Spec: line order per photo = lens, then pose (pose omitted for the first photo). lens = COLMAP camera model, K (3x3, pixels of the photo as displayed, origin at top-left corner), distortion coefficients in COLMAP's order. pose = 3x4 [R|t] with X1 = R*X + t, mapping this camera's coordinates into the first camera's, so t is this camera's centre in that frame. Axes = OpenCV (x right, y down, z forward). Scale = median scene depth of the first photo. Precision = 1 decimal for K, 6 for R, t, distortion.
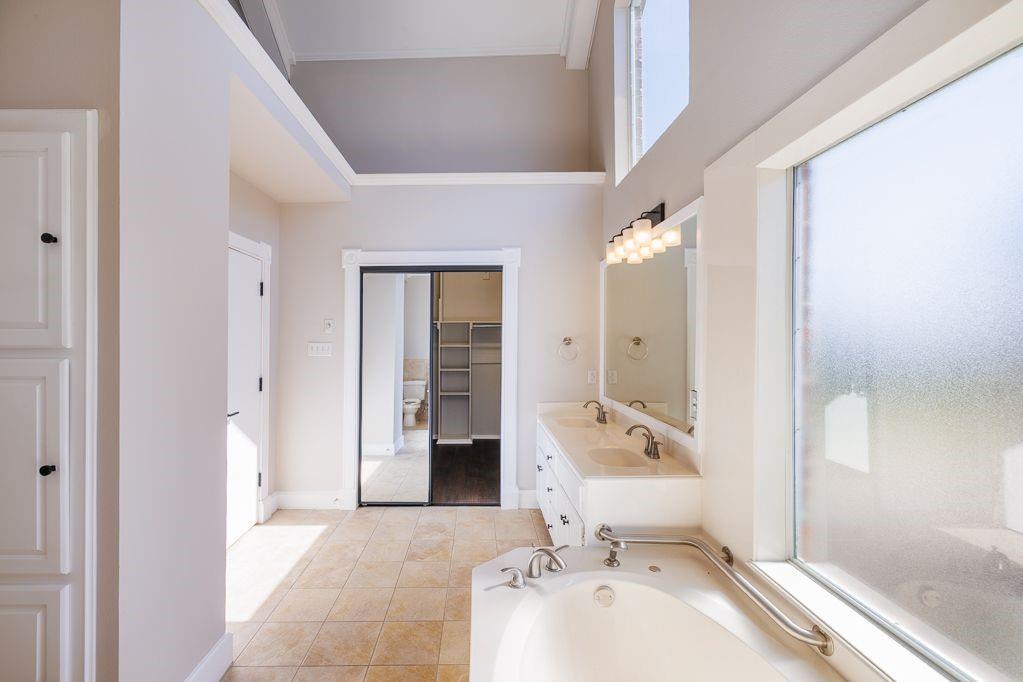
lens RADIAL K [[422.6, 0, 510.9], [0, 422.6, 342.8], [0, 0, 1]] dist [0.004312, 0.000151]
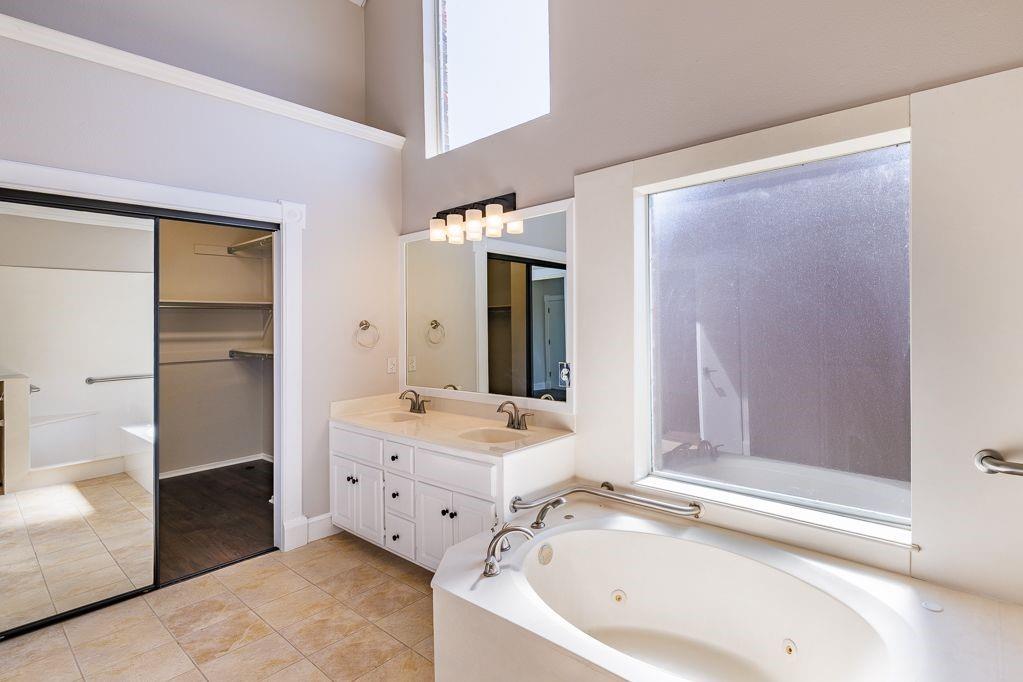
lens RADIAL K [[508.6, 0, 513.2], [0, 508.6, 334.4], [0, 0, 1]] dist [-0.001517, 0.001472]
pose [[0.664346, -0.021942, 0.747103, -0.464474], [0.021864, 0.999712, 0.009919, 0.012441], [-0.747105, 0.009745, 0.664634, 0.112994]]
